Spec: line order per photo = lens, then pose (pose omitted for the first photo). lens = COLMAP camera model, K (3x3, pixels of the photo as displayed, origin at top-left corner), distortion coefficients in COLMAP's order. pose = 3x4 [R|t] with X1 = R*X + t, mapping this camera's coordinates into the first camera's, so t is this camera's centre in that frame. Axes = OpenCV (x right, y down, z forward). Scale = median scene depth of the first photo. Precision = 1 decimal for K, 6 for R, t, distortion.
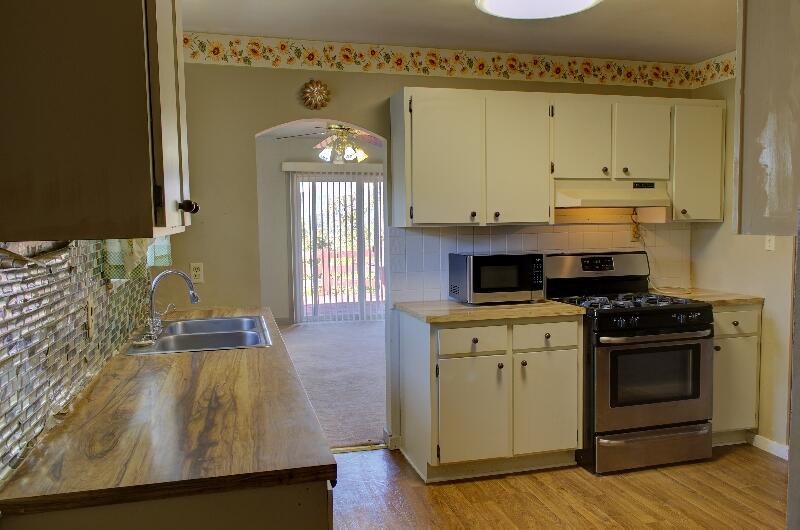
lens RADIAL K [[633.7, 0, 400.0], [0, 633.7, 265.0], [0, 0, 1]] dist [-0.006175, -0.000073]
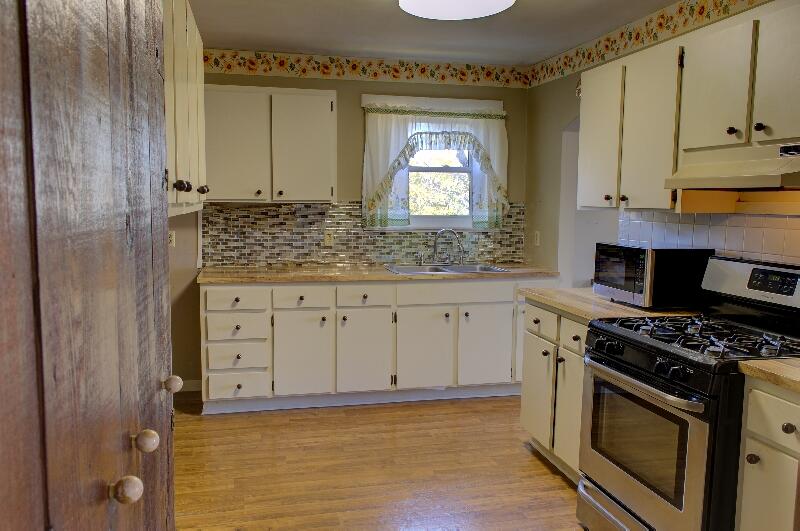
lens RADIAL K [[633.7, 0, 400.0], [0, 633.7, 265.5], [0, 0, 1]] dist [-0.006175, -0.000073]
pose [[-0.028120, 0.117018, -0.992732, 1.050682], [-0.089291, 0.988860, 0.119091, -0.065368], [0.995609, 0.091991, -0.017358, 0.734711]]
